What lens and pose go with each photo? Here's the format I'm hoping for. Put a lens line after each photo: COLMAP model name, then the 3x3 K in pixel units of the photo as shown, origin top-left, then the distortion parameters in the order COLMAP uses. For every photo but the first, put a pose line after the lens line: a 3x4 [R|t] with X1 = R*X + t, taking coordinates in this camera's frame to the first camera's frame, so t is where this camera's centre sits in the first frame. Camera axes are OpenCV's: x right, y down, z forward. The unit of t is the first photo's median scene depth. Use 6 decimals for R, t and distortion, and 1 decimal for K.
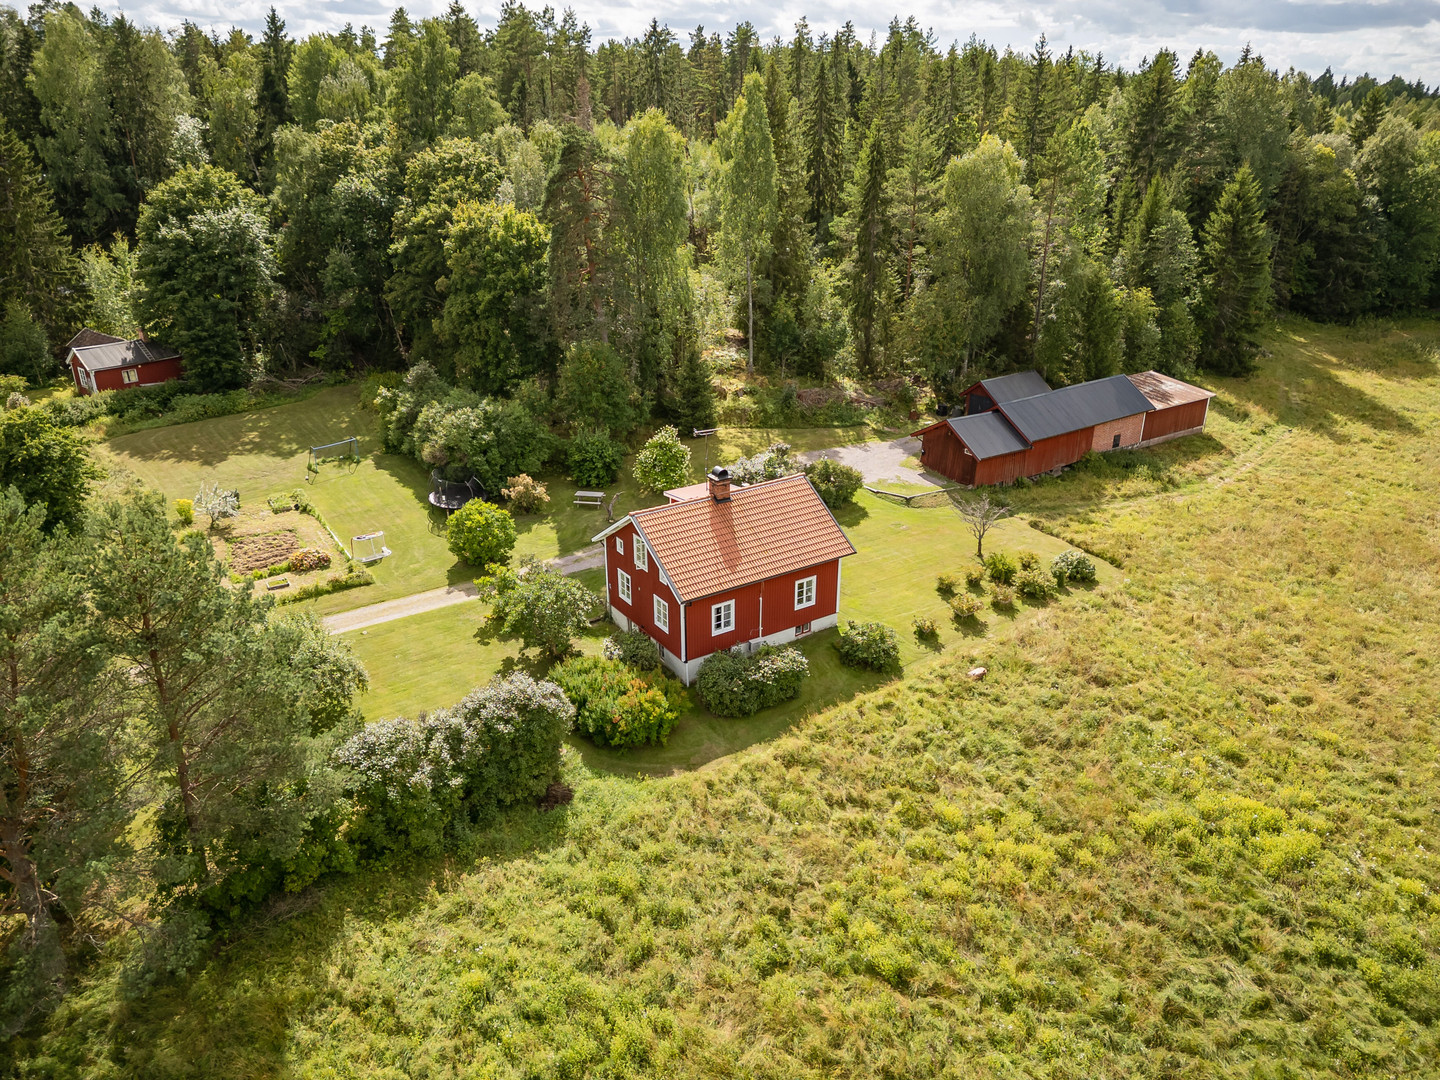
lens RADIAL K [[1010.7, 0, 718.4], [0, 1010.7, 520.8], [0, 0, 1]] dist [0.109287, -0.115204]
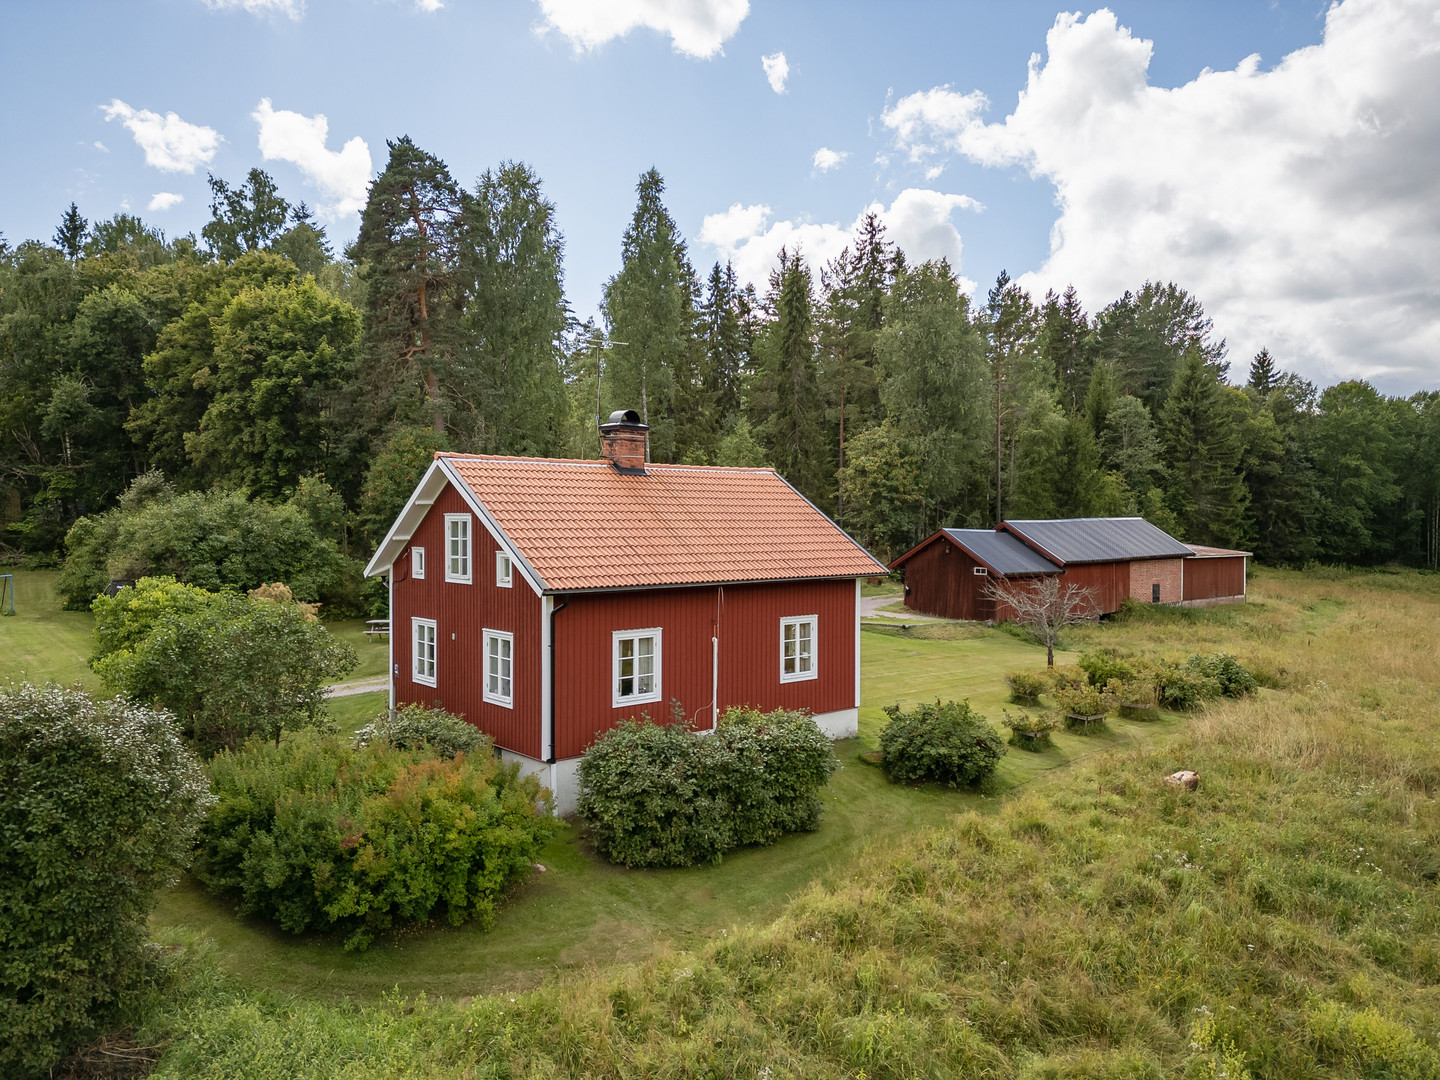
lens RADIAL K [[1007.8, 0, 717.3], [0, 1007.8, 531.8], [0, 0, 1]] dist [0.102190, -0.114427]
pose [[0.992478, -0.000097, 0.122425, -0.014613], [0.044606, 0.931547, -0.360874, 0.196167], [-0.114010, 0.363620, 0.924544, 0.527950]]
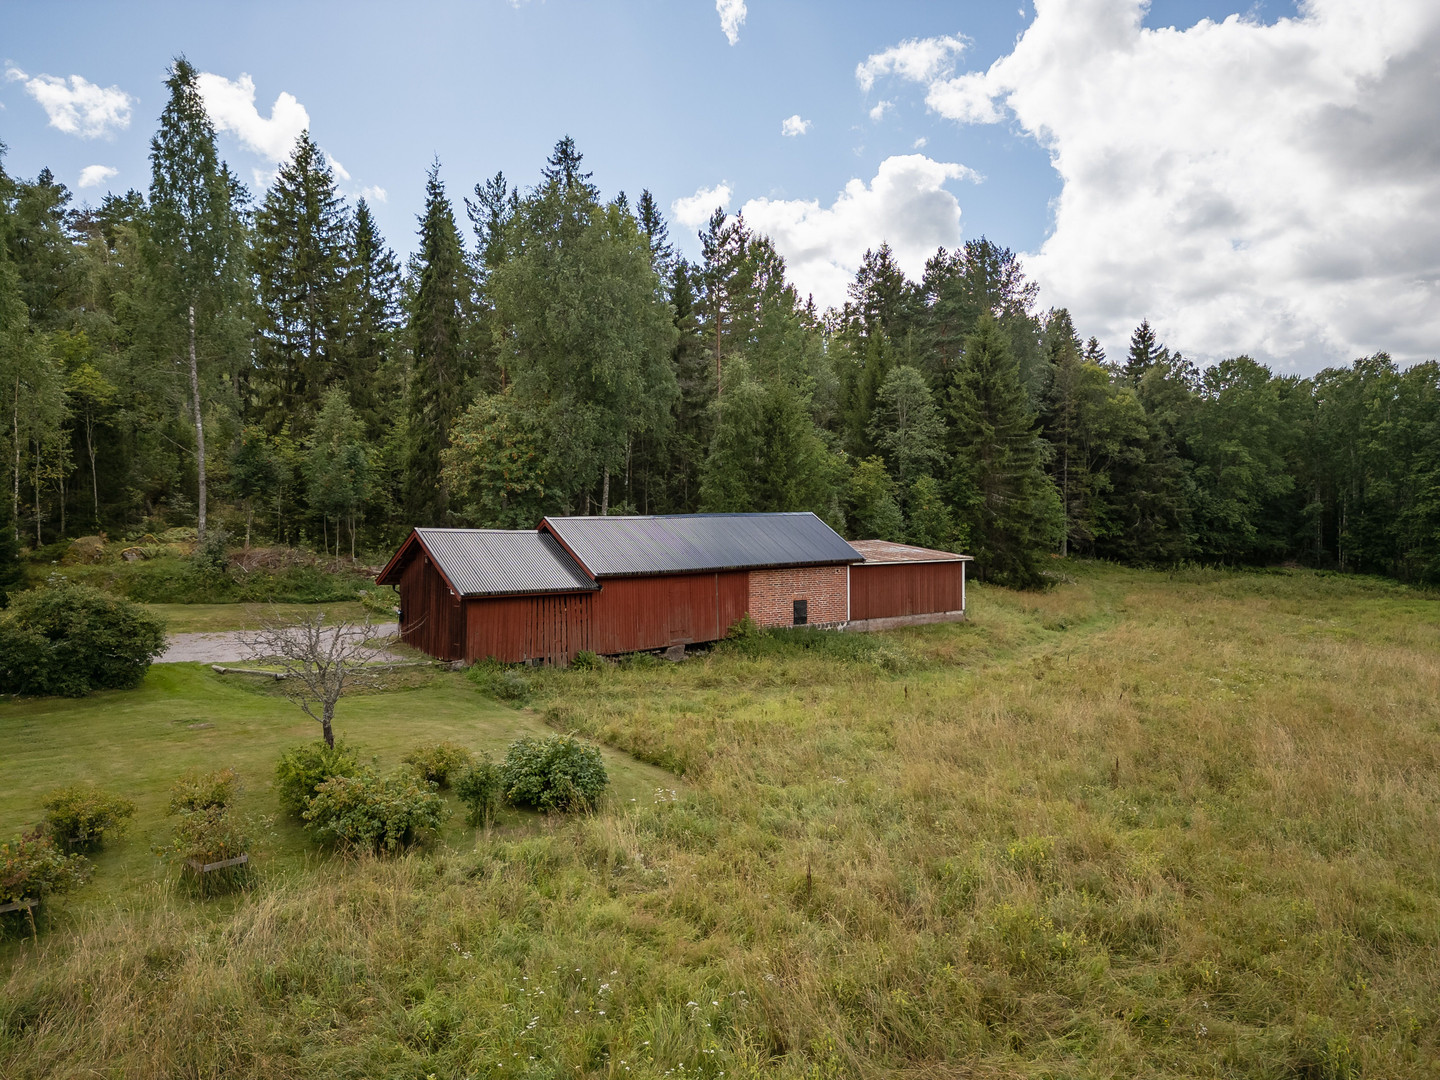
lens RADIAL K [[1010.7, 0, 718.4], [0, 1010.7, 520.8], [0, 0, 1]] dist [0.109287, -0.115204]
pose [[0.992959, -0.002590, 0.118428, 0.424523], [0.046310, 0.928684, -0.367970, 0.112198], [-0.109029, 0.370864, 0.922265, 0.736710]]
